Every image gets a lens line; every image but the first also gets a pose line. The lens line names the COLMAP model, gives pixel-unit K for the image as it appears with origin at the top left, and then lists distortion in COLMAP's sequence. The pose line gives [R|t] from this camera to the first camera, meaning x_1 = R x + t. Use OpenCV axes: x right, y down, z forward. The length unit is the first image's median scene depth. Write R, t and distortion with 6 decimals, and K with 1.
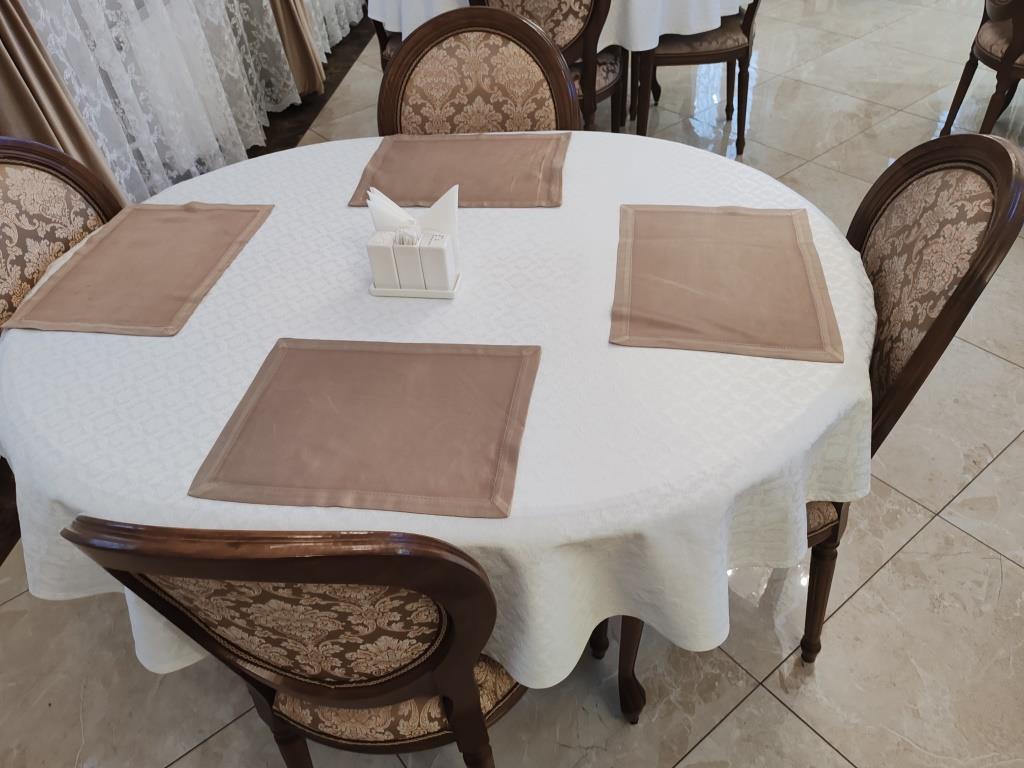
lens RADIAL K [[773.7, 0, 509.4], [0, 773.7, 390.6], [0, 0, 1]] dist [0.093291, -0.129491]
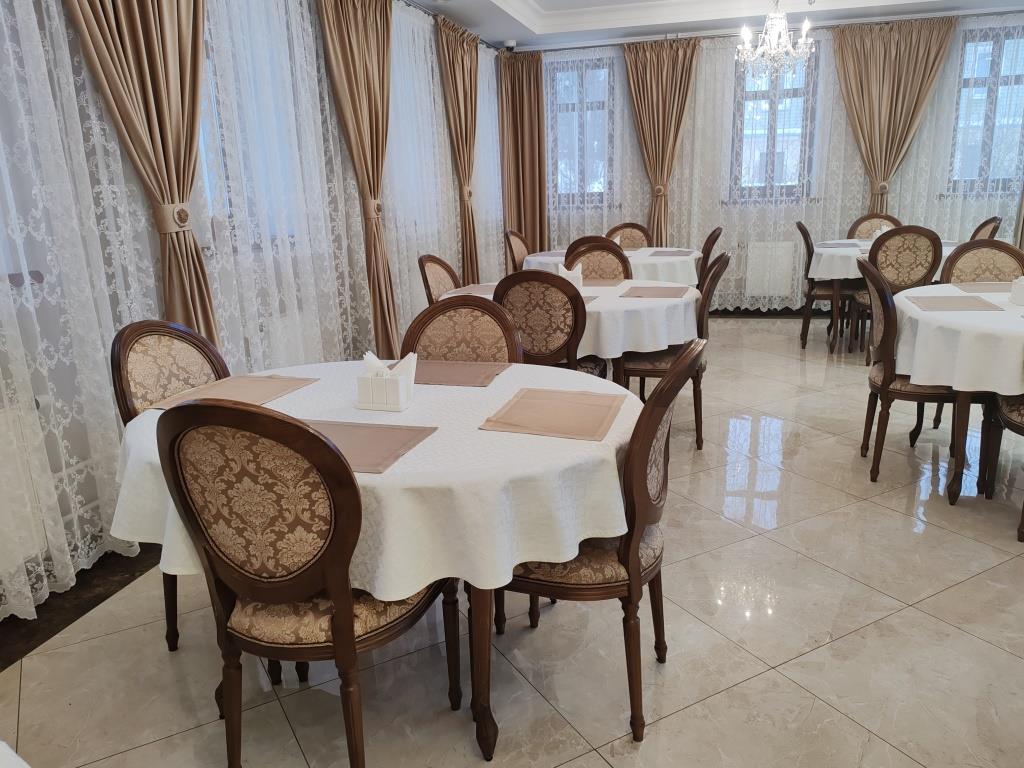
lens RADIAL K [[773.7, 0, 509.4], [0, 773.7, 390.6], [0, 0, 1]] dist [0.093291, -0.129491]
pose [[0.987452, 0.088097, -0.131065, 0.304235], [-0.137553, 0.887509, -0.439780, 0.443398], [0.077578, 0.452290, 0.888490, -0.401223]]
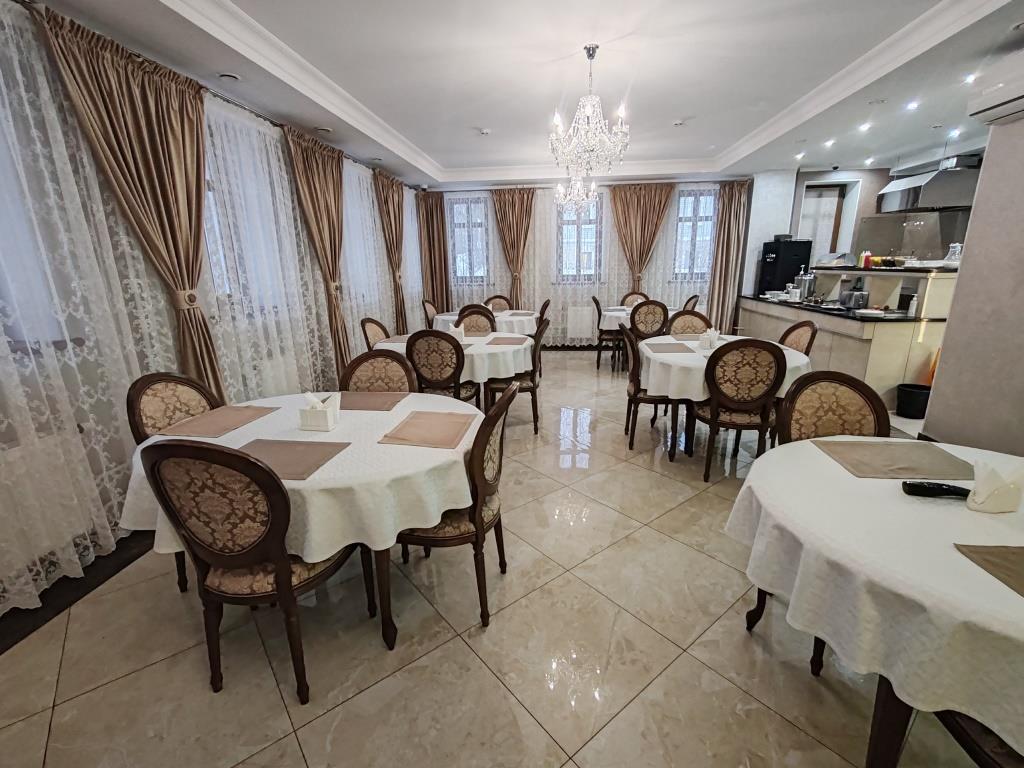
lens RADIAL K [[464.1, 0, 513.4], [0, 464.1, 388.8], [0, 0, 1]] dist [-0.004613, -0.000362]
pose [[0.997812, 0.061068, 0.025349, 0.399578], [-0.042919, 0.889841, -0.454247, 0.351564], [-0.050297, 0.452165, 0.890515, -0.387063]]
